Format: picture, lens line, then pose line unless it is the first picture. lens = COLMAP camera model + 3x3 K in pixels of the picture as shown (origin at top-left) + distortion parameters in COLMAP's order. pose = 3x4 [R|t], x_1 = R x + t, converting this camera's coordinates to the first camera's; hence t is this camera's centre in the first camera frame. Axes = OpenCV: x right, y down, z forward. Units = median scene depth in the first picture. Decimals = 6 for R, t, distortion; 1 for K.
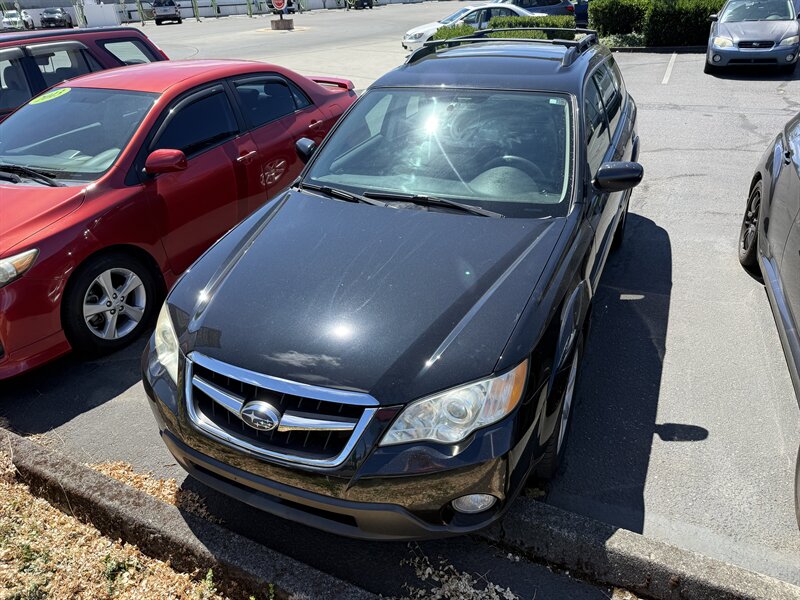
lens RADIAL K [[565.3, 0, 407.7], [0, 565.3, 304.3], [0, 0, 1]] dist [-0.001652, -0.007024]
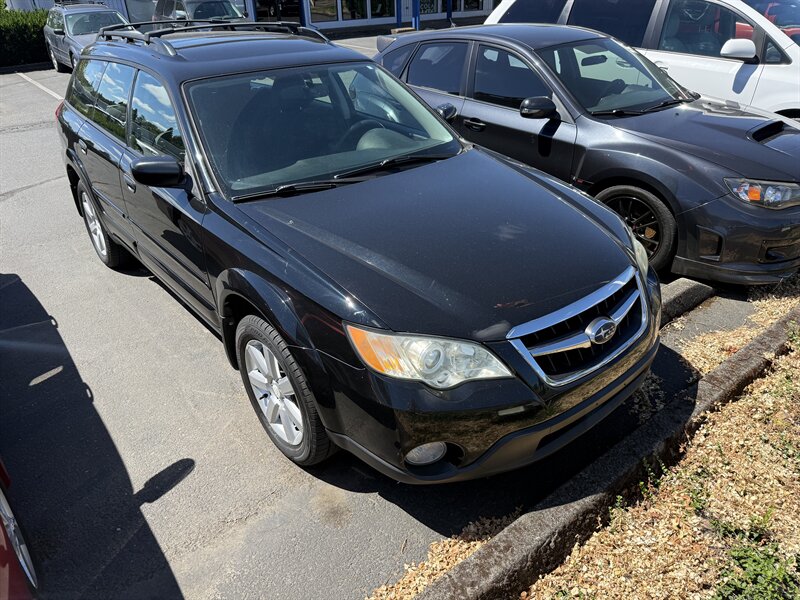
lens RADIAL K [[562.0, 0, 394.5], [0, 562.0, 306.6], [0, 0, 1]] dist [-0.003894, -0.003529]
pose [[0.446685, -0.420160, 0.789897, -0.850926], [0.441687, 0.871344, 0.213711, -0.166616], [-0.778065, 0.253425, 0.574796, 0.451736]]
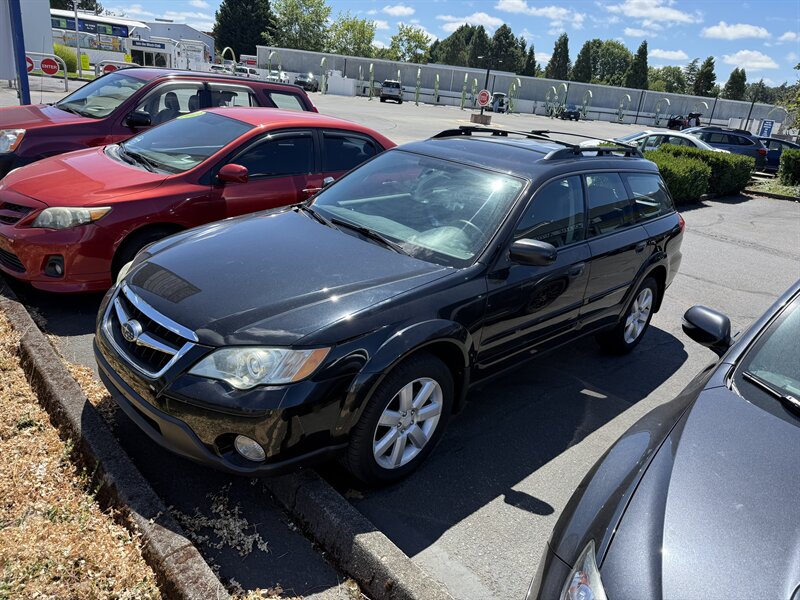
lens RADIAL K [[560.9, 0, 407.9], [0, 560.9, 304.0], [0, 0, 1]] dist [0.004767, -0.011335]
pose [[0.926747, 0.259586, -0.271580, 0.455122], [-0.297453, 0.948567, -0.108359, 0.058989], [0.229483, 0.181204, 0.956296, -0.083076]]
